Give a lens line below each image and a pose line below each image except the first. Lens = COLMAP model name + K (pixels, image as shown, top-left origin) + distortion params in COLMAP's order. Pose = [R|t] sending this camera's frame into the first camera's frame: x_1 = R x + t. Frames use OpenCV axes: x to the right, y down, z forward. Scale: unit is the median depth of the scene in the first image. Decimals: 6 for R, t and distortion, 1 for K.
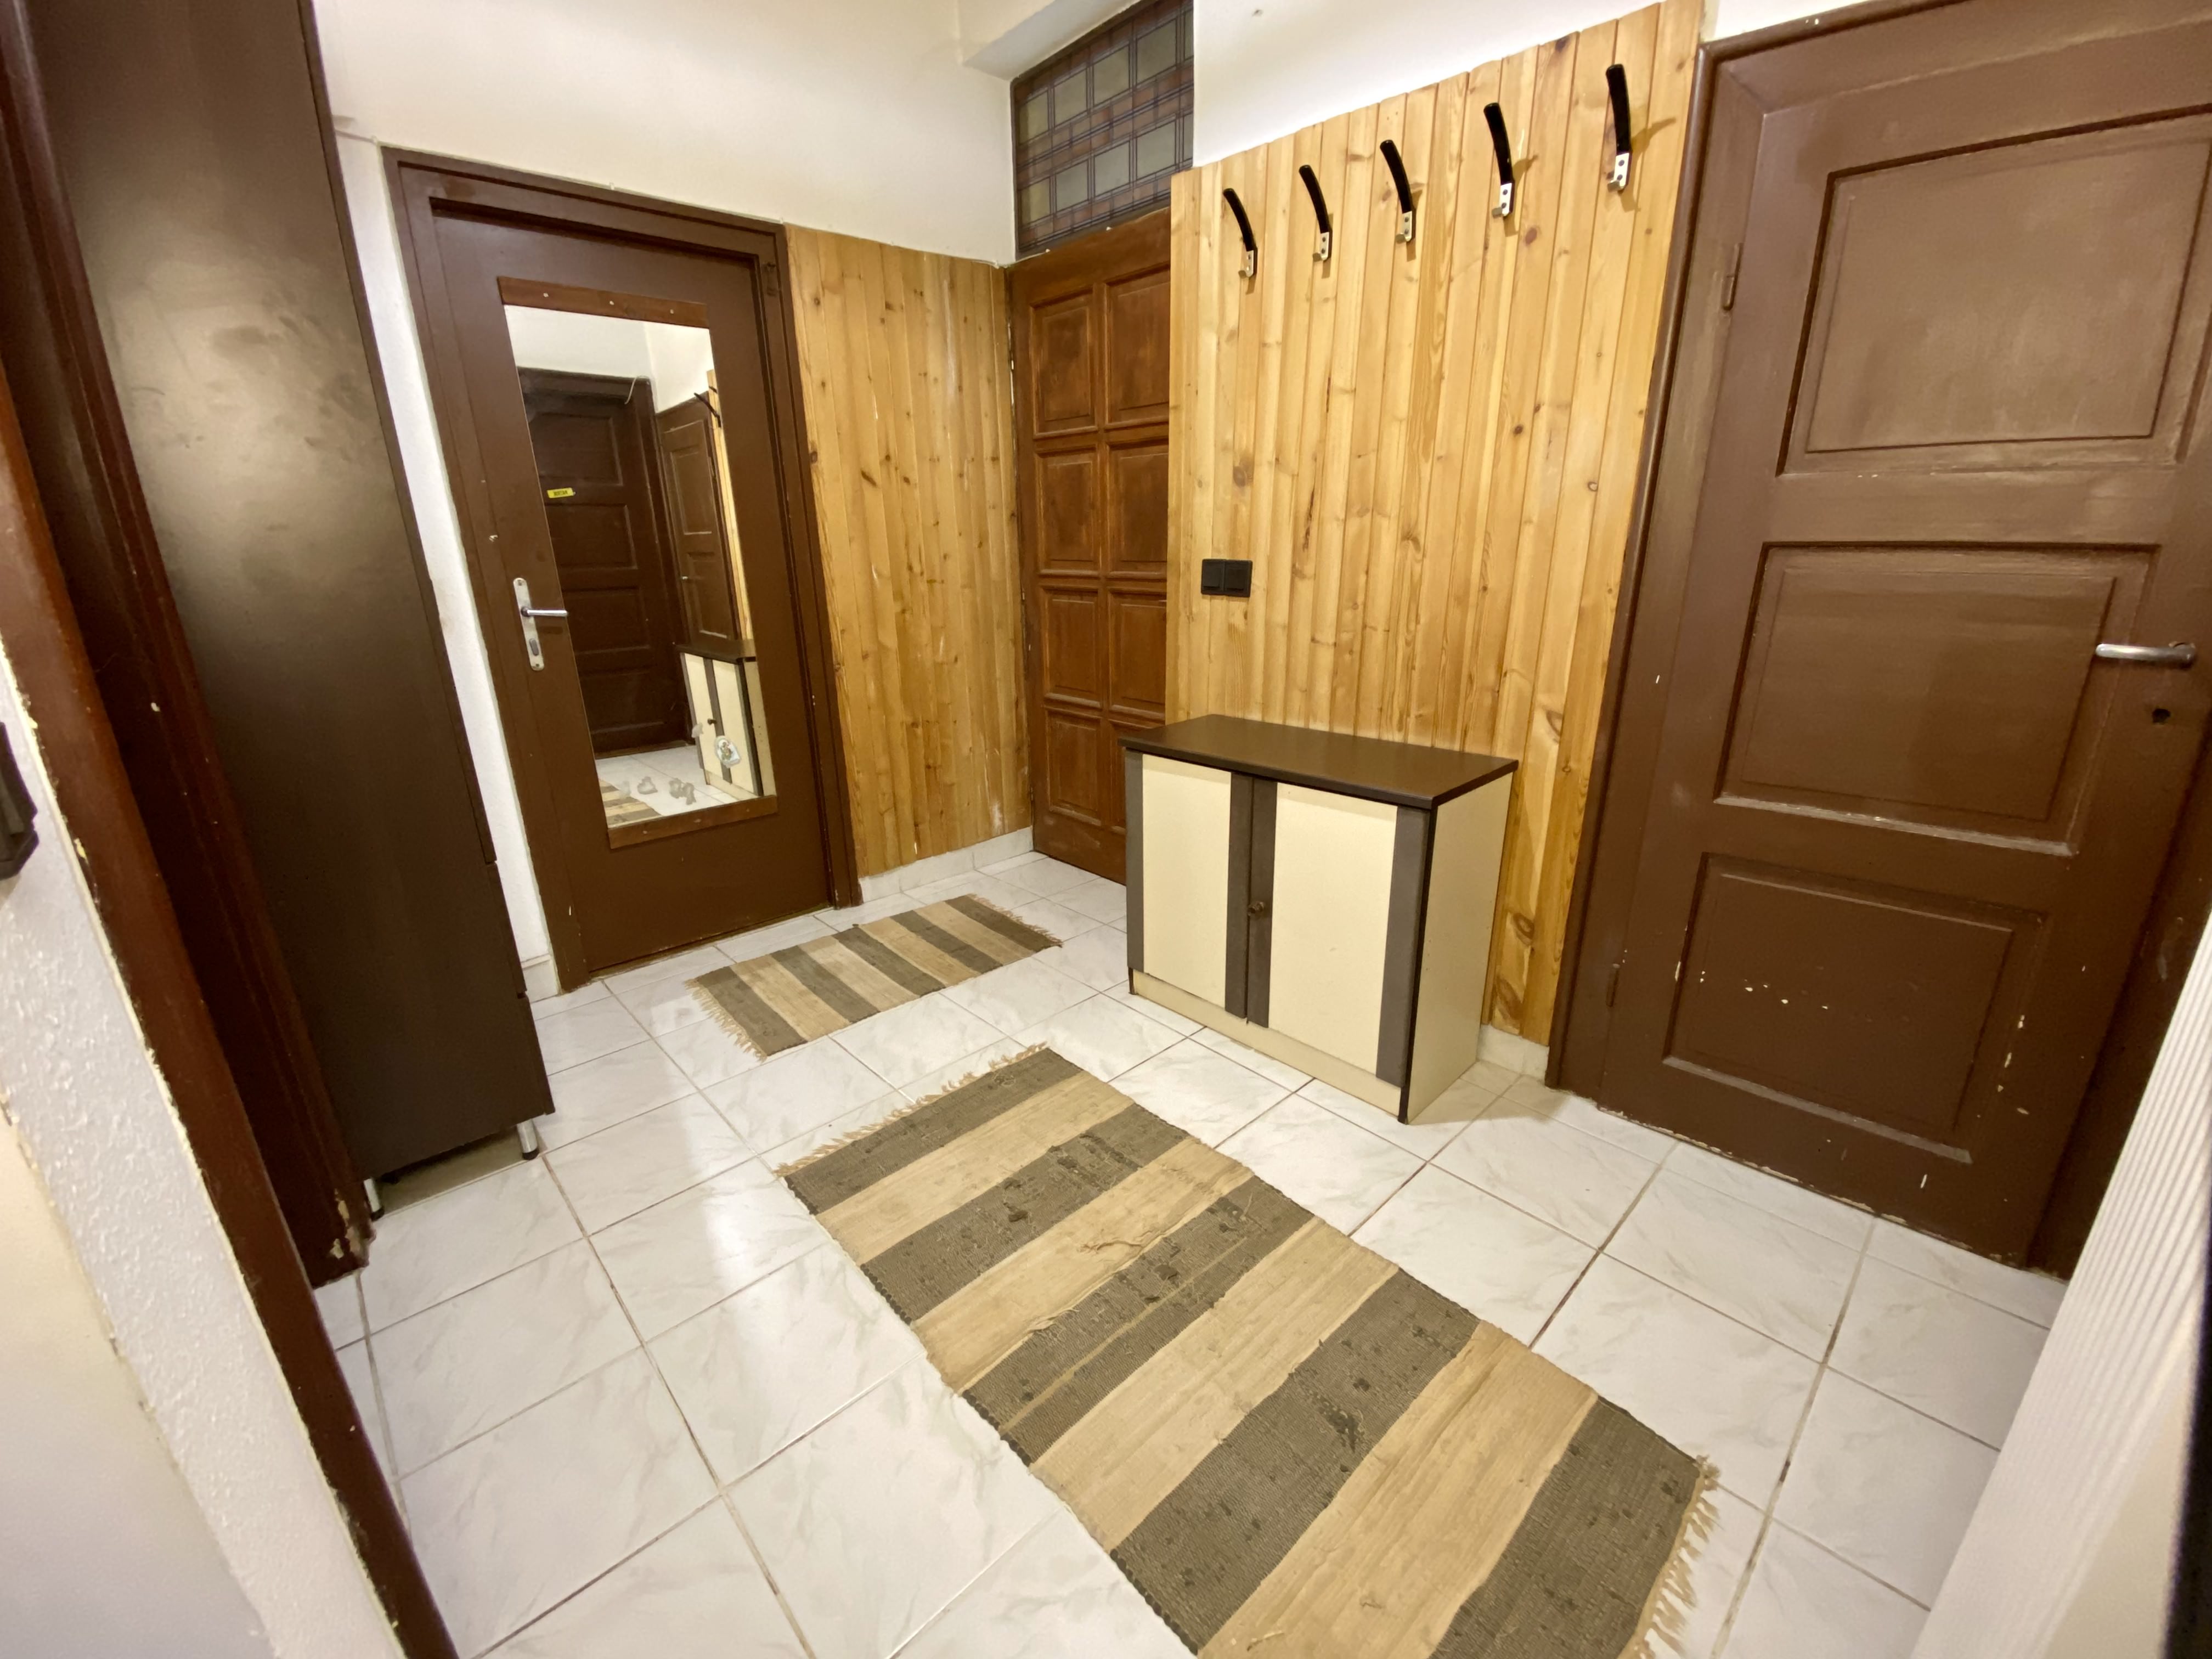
lens RADIAL K [[905.7, 0, 1106.0], [0, 905.7, 829.5], [0, 0, 1]] dist [0.053823, -0.039458]
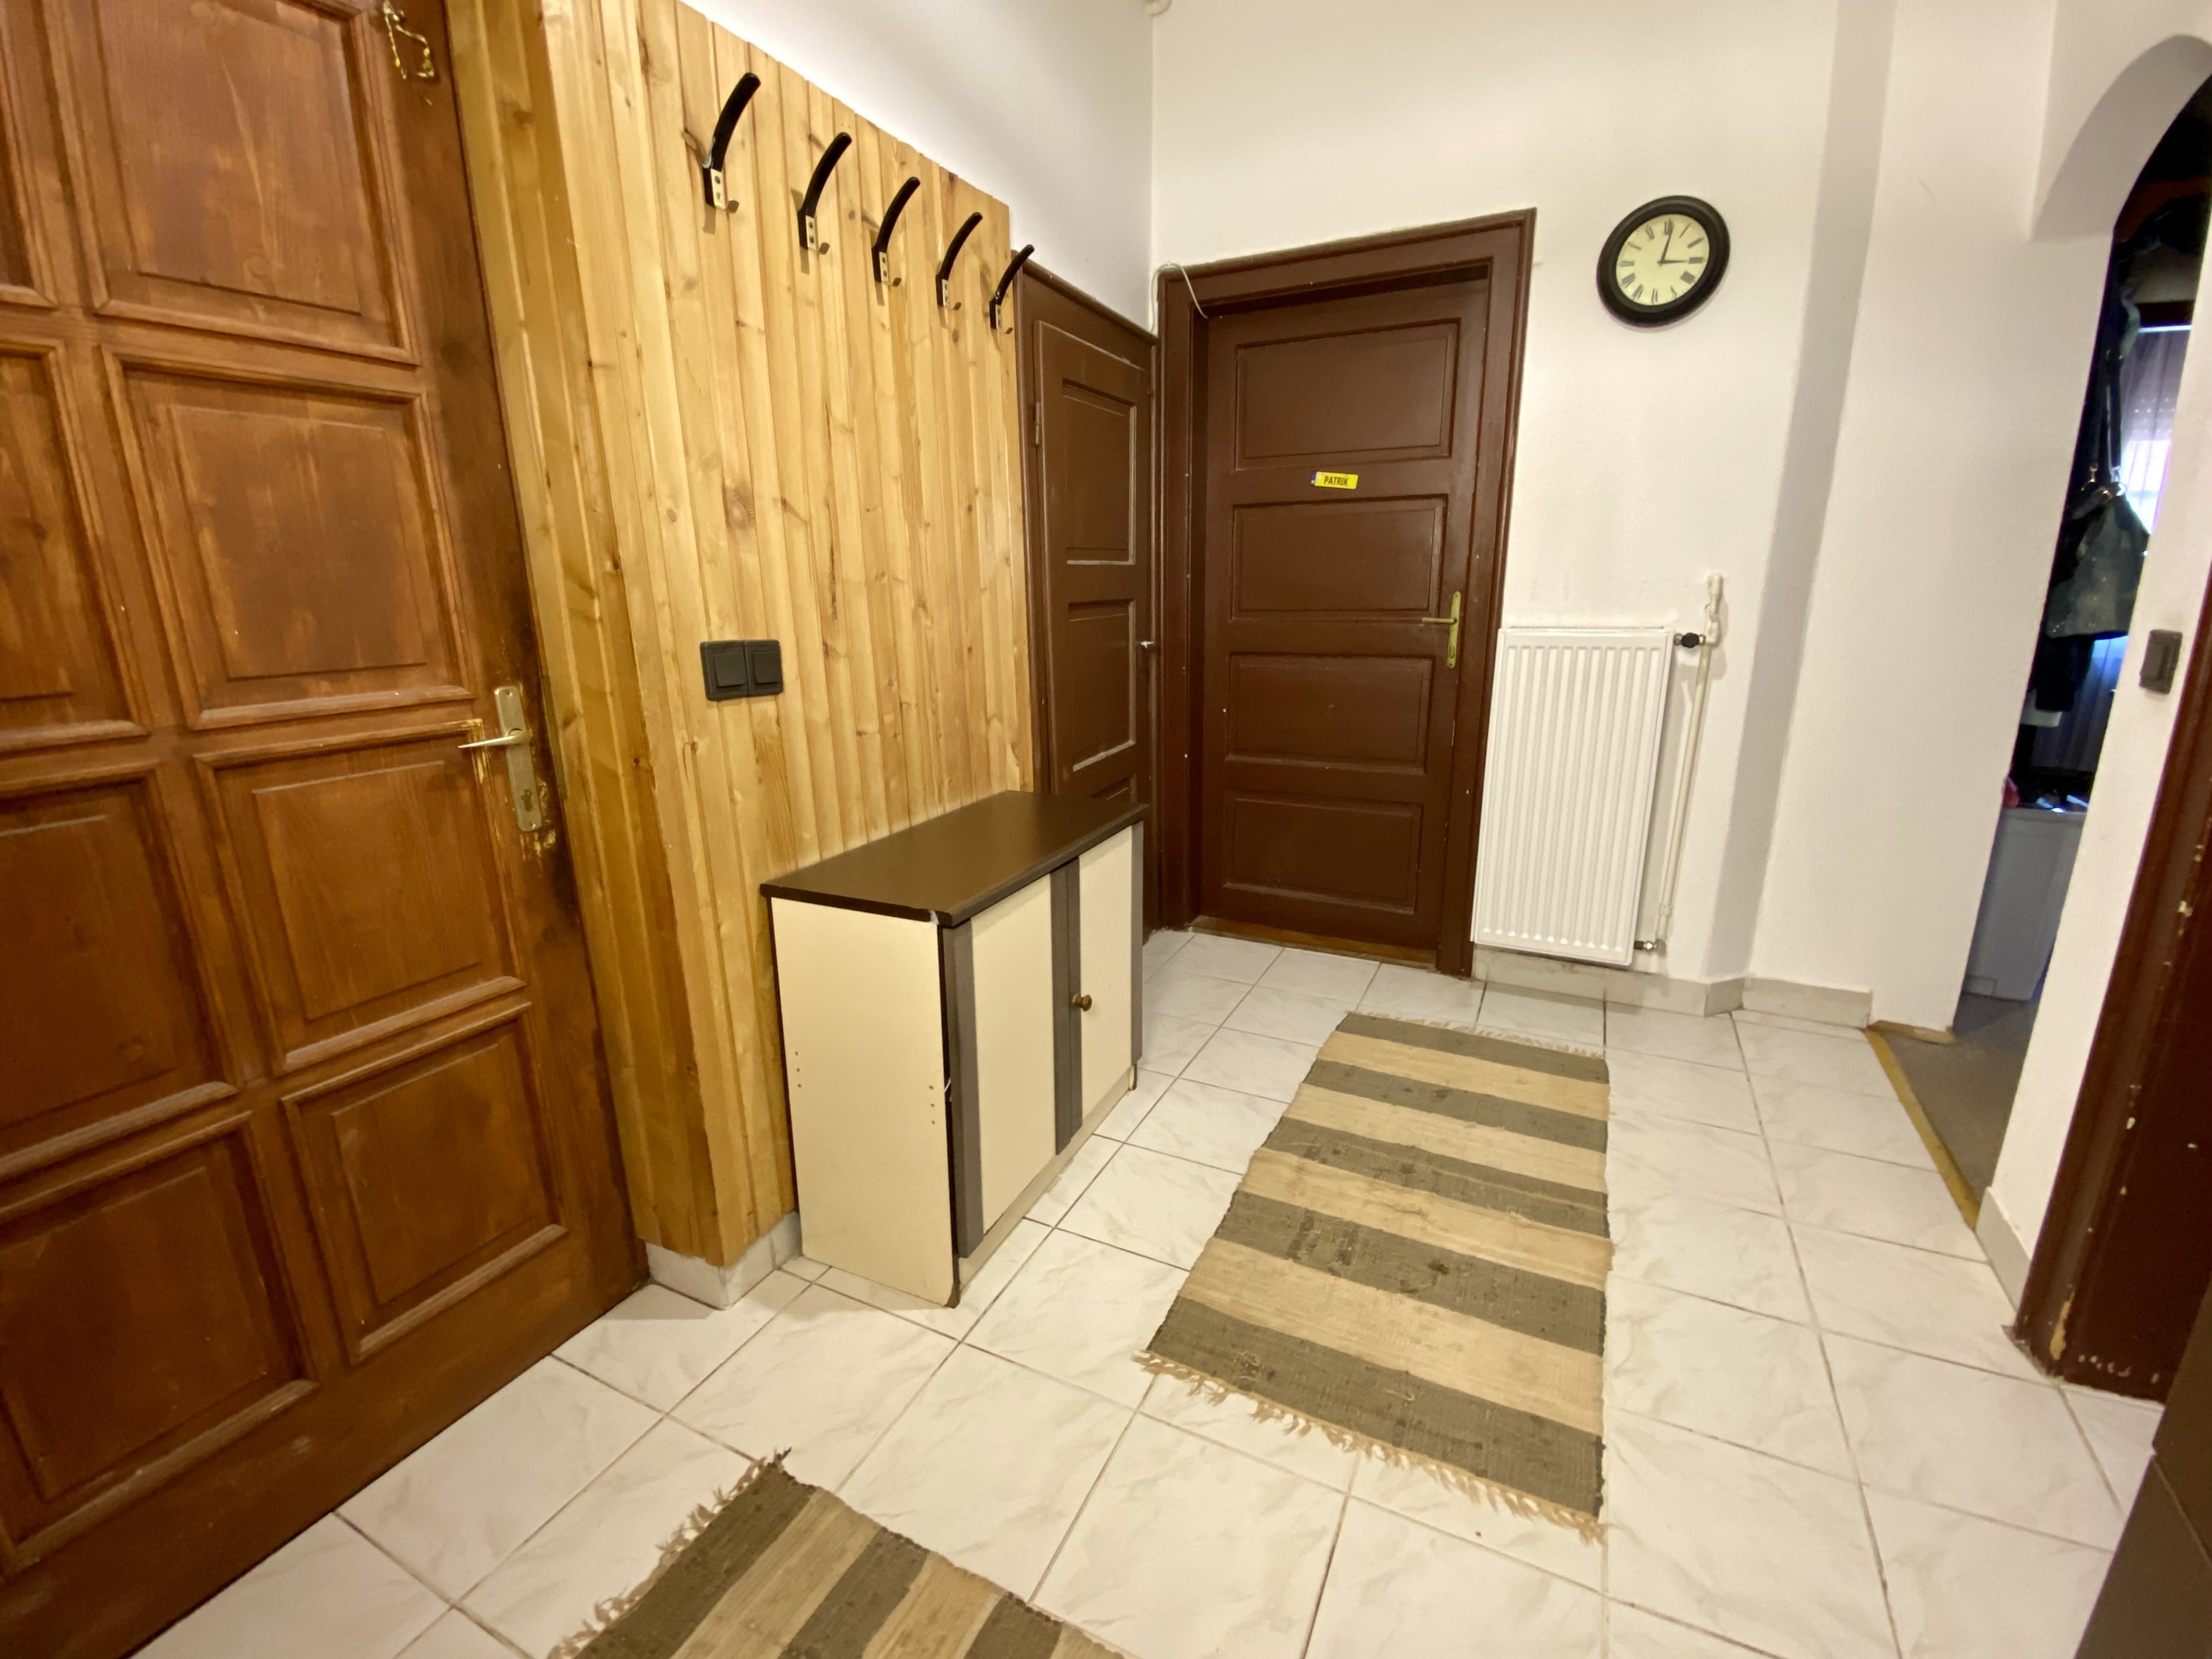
lens RADIAL K [[986.4, 0, 1106.0], [0, 986.4, 829.5], [0, 0, 1]] dist [0.010917, -0.000856]
pose [[-0.362844, -0.219001, 0.905750, -0.720412], [0.293692, 0.895578, 0.334194, -0.405454], [-0.884358, 0.387272, -0.260636, 1.222656]]
